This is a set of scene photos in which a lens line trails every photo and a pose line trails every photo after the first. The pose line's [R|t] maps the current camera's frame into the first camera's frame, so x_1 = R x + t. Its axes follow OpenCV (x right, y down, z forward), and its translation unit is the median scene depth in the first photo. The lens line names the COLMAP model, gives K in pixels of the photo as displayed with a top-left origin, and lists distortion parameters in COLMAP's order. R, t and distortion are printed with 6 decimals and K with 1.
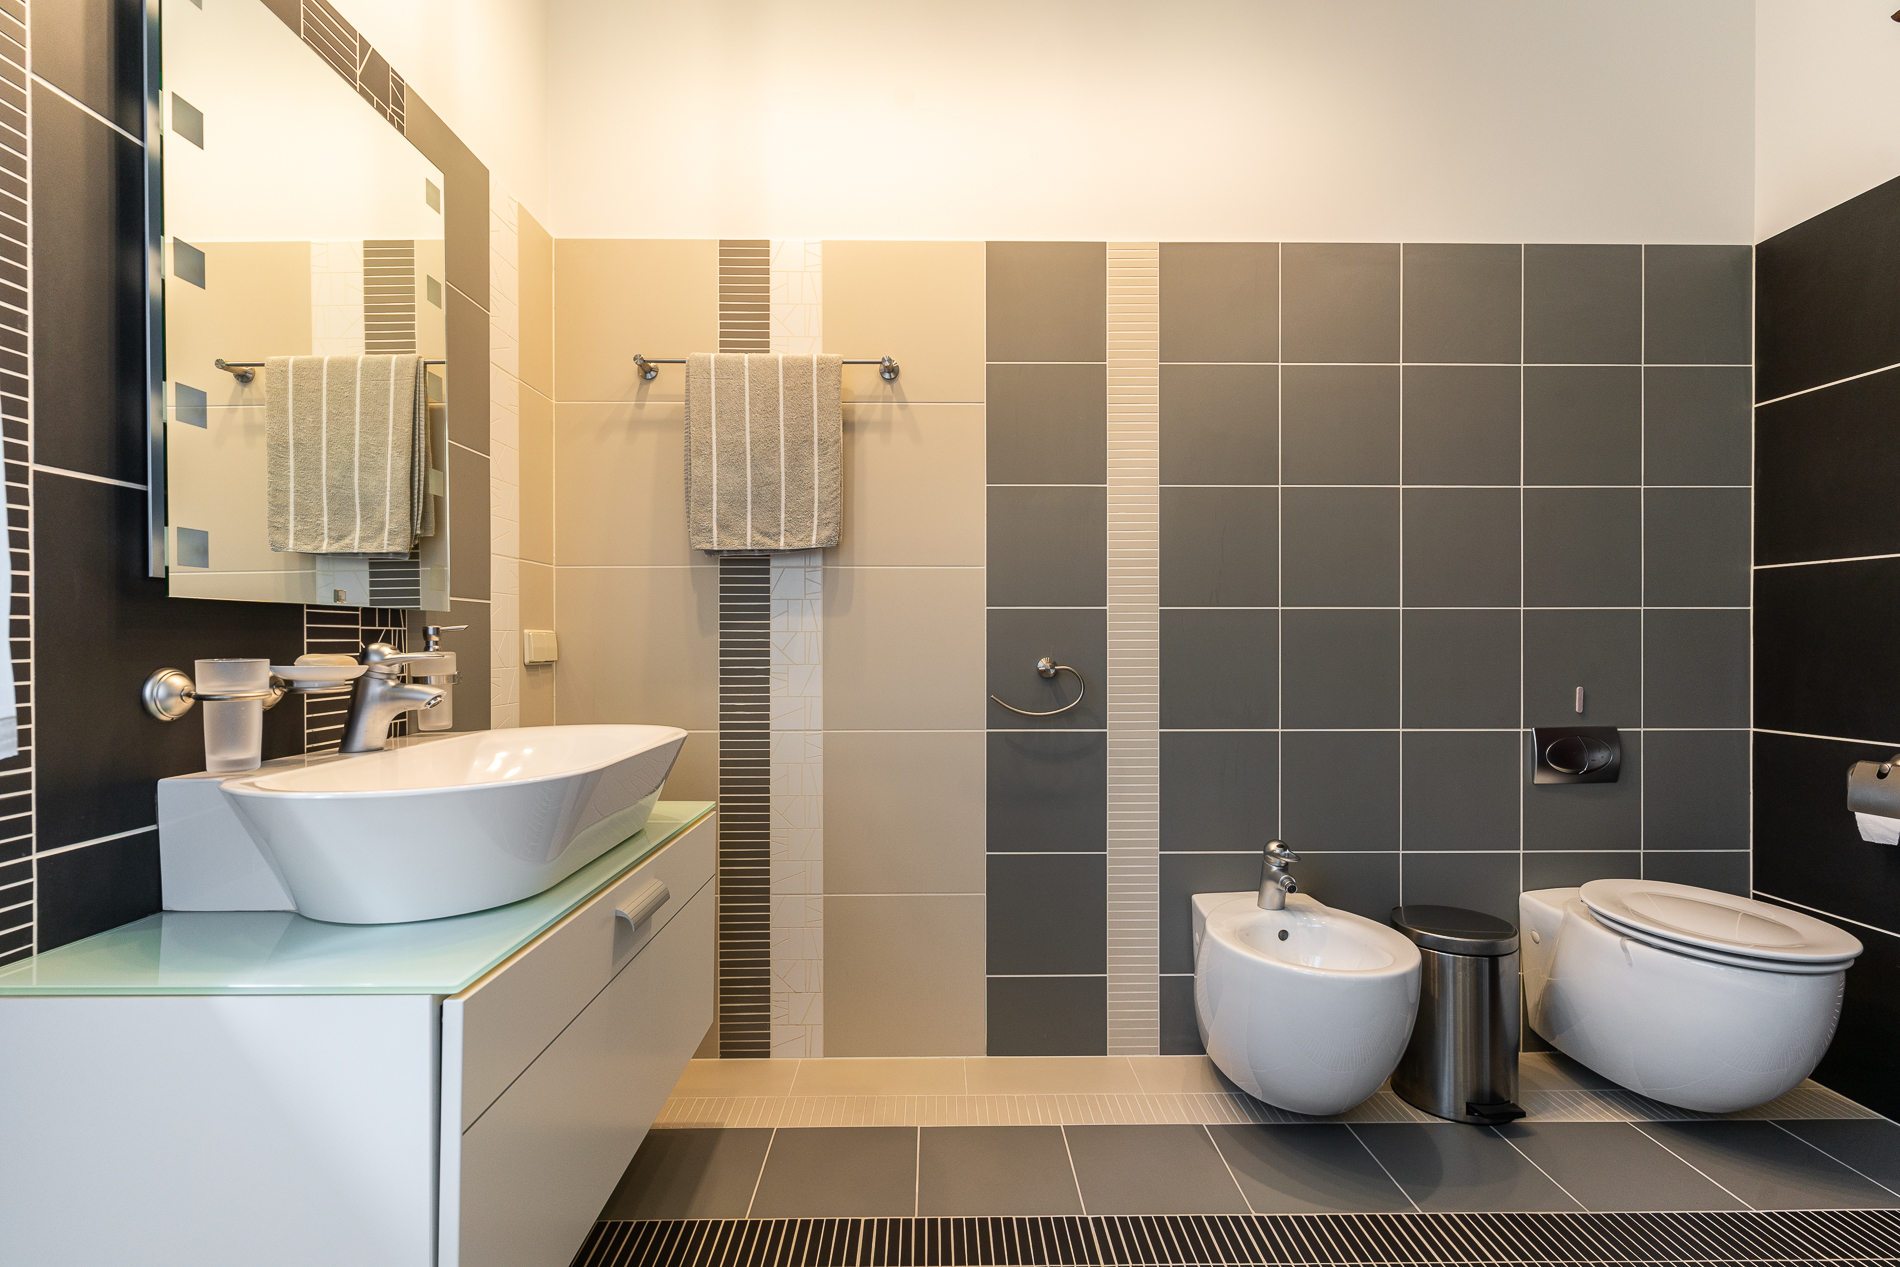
lens RADIAL K [[894.6, 0, 950.5], [0, 894.6, 637.5], [0, 0, 1]] dist [0.001229, -0.000782]
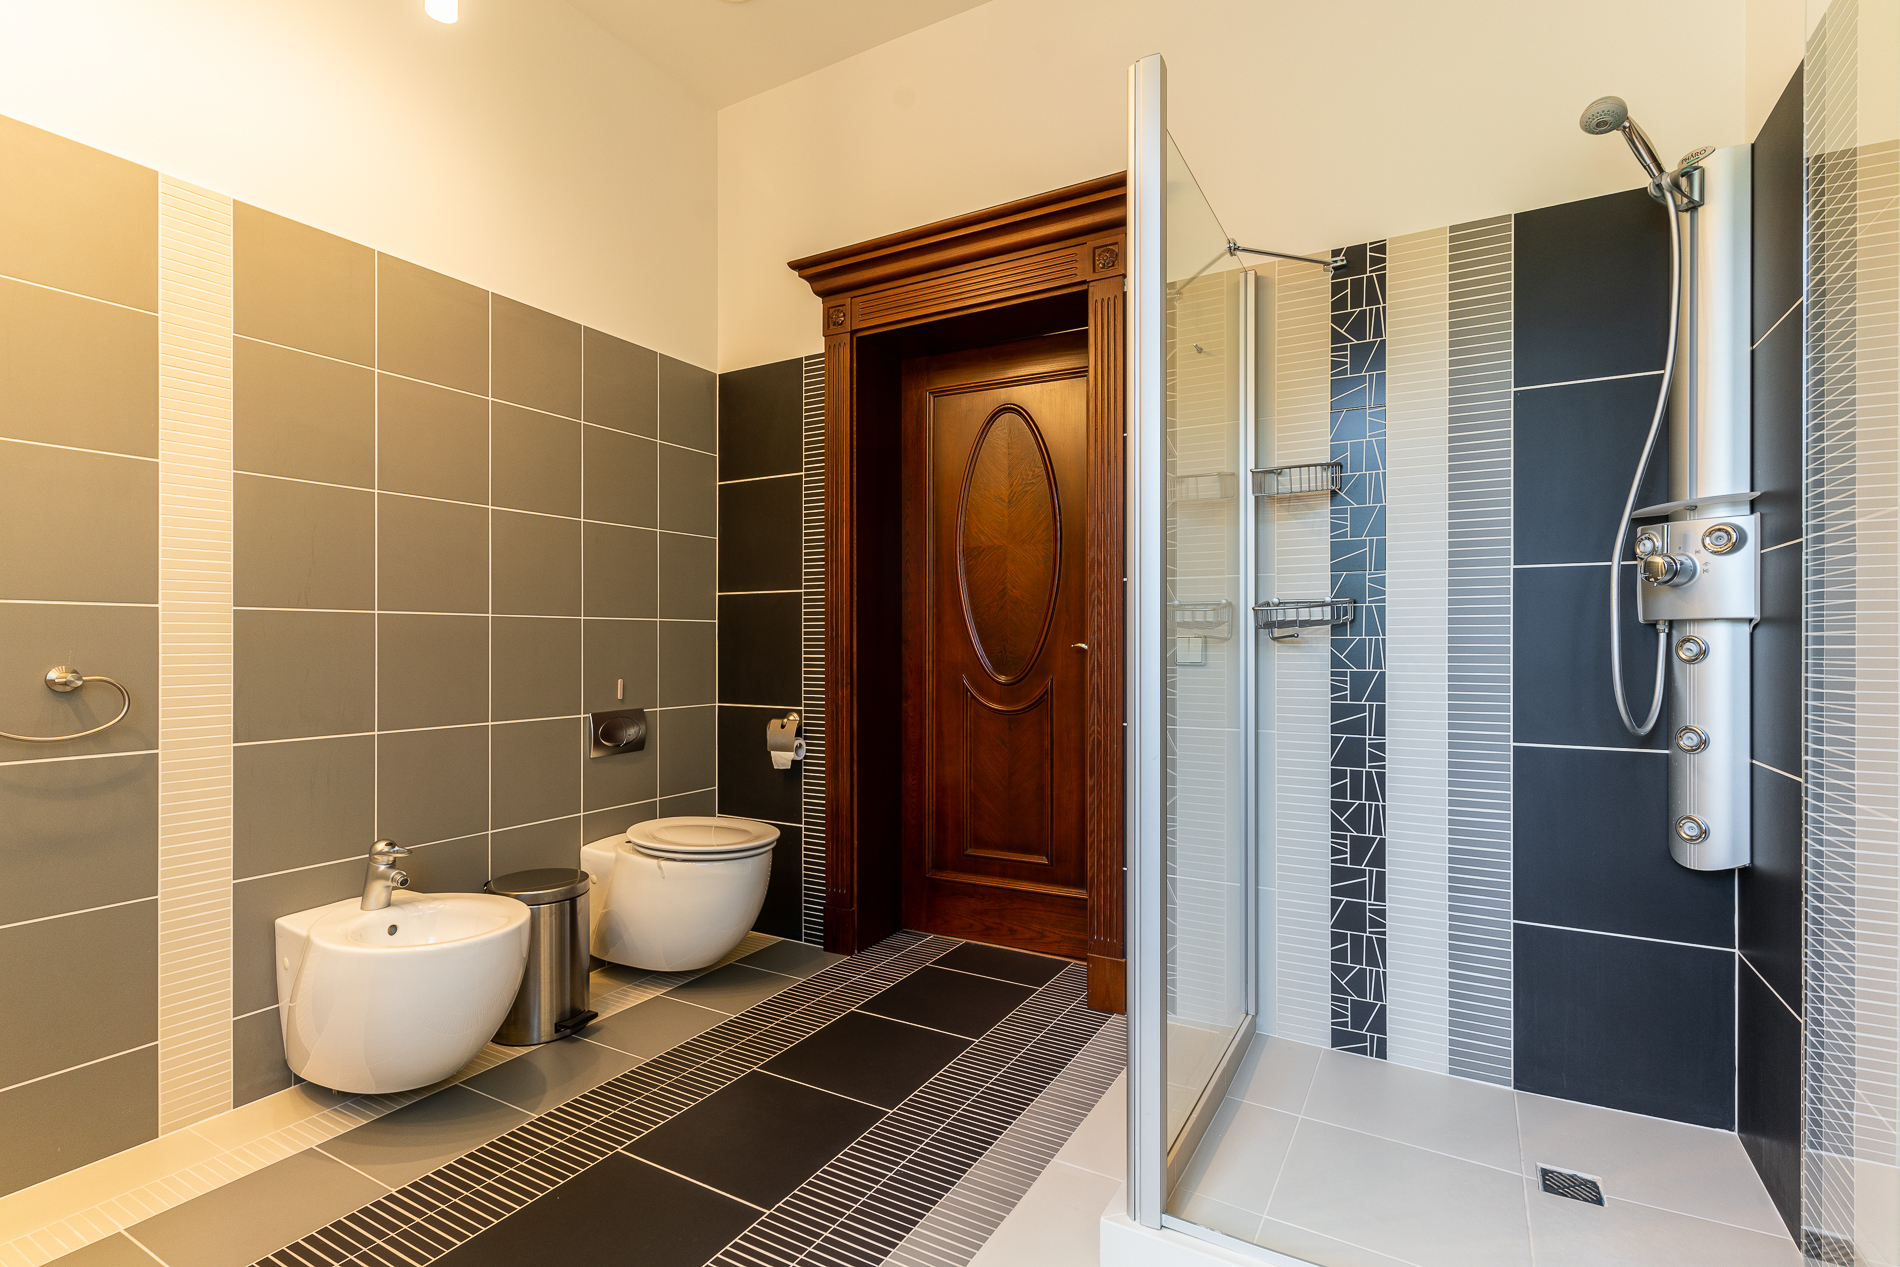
lens RADIAL K [[894.6, 0, 948.5], [0, 894.6, 638.4], [0, 0, 1]] dist [0.001229, -0.000782]
pose [[0.507819, 0.003613, 0.861456, -0.184851], [0.000916, 0.999988, -0.004734, 0.002316], [-0.861463, 0.003193, 0.507810, -0.073223]]
